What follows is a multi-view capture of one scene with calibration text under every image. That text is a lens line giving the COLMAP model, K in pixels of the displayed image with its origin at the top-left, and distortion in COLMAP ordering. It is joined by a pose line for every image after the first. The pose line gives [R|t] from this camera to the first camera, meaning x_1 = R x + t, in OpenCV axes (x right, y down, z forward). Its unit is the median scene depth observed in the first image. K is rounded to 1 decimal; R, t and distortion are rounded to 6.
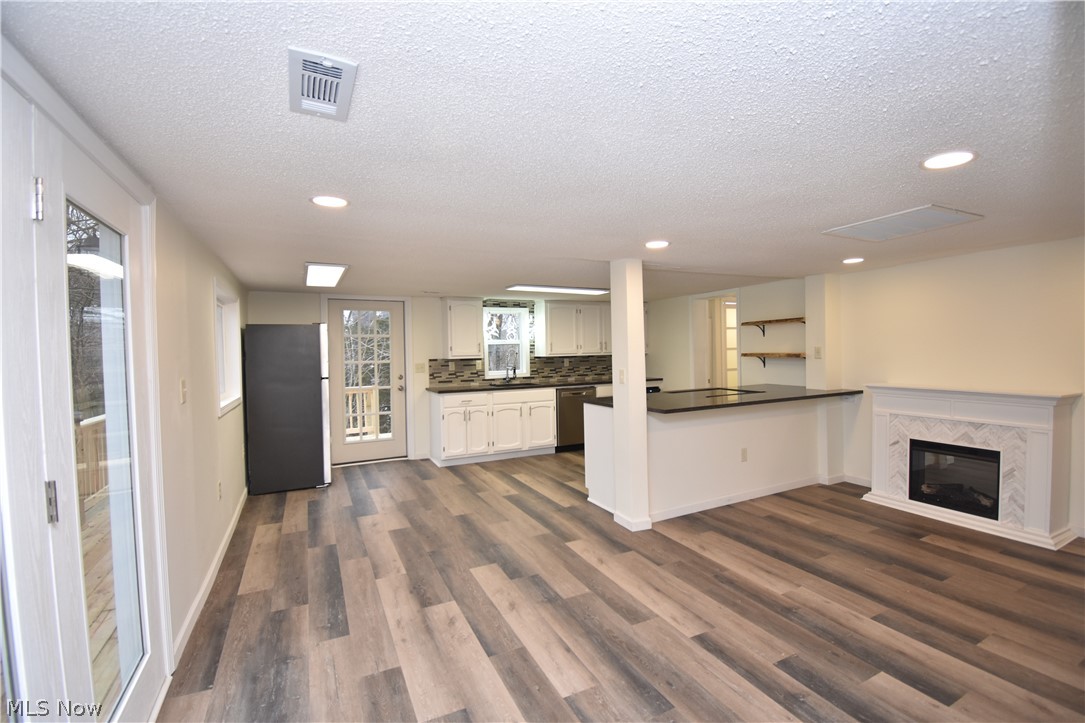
lens RADIAL K [[475.9, 0, 542.1], [0, 475.9, 357.2], [0, 0, 1]] dist [0.011459, -0.020408]
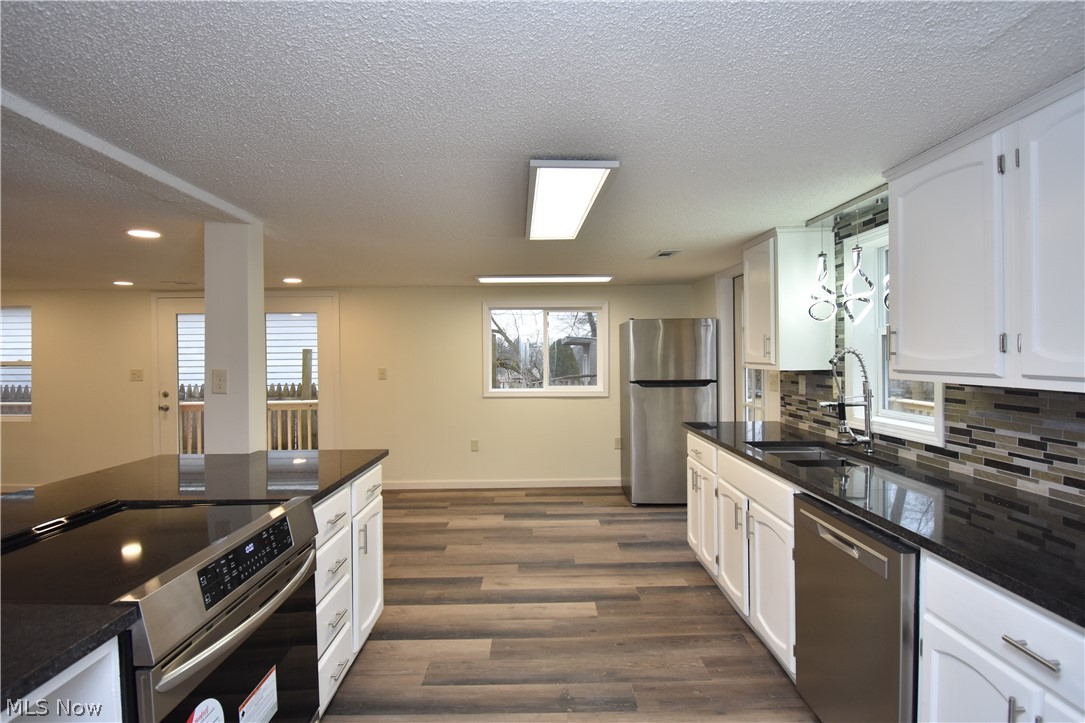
lens RADIAL K [[536.0, 0, 539.7], [0, 536.0, 356.0], [0, 0, 1]] dist [0.006555, -0.017732]
pose [[-0.433502, 0.029005, -0.900686, 0.626982], [0.004438, 0.999538, 0.030053, -0.041838], [0.901142, 0.009031, -0.433431, 1.605702]]
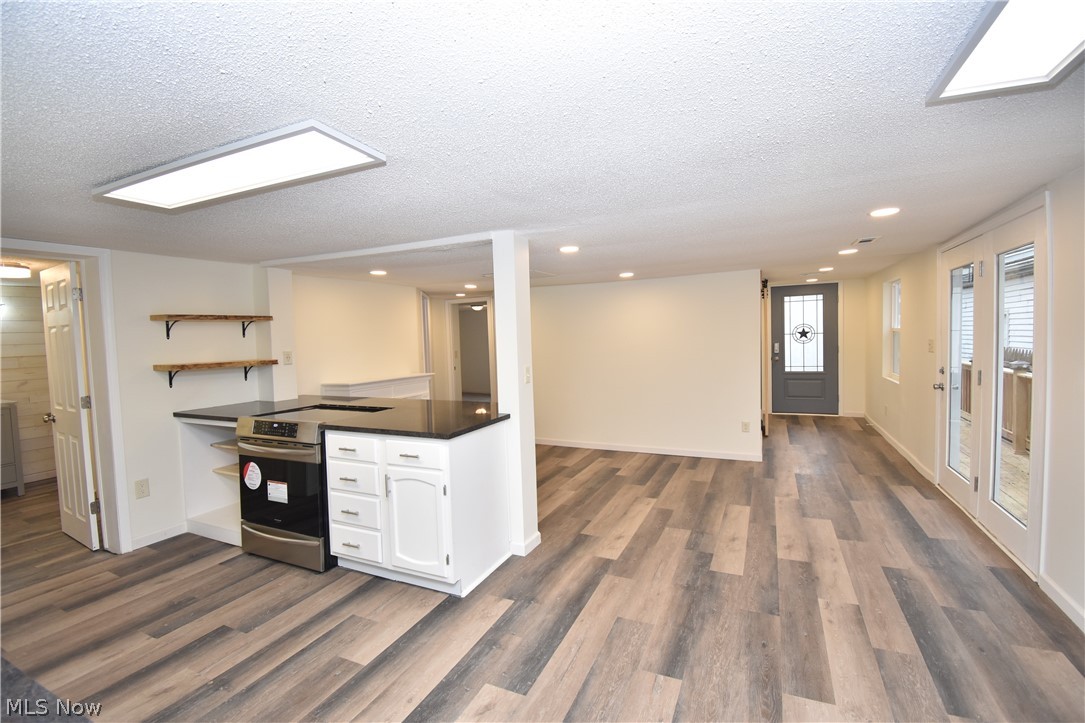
lens RADIAL K [[475.9, 0, 543.5], [0, 475.9, 356.5], [0, 0, 1]] dist [0.011459, -0.020408]
pose [[-0.622691, 0.008348, 0.782423, -0.486541], [0.058666, 0.997627, 0.036045, -0.019322], [-0.780265, 0.068346, -0.621703, 1.415349]]
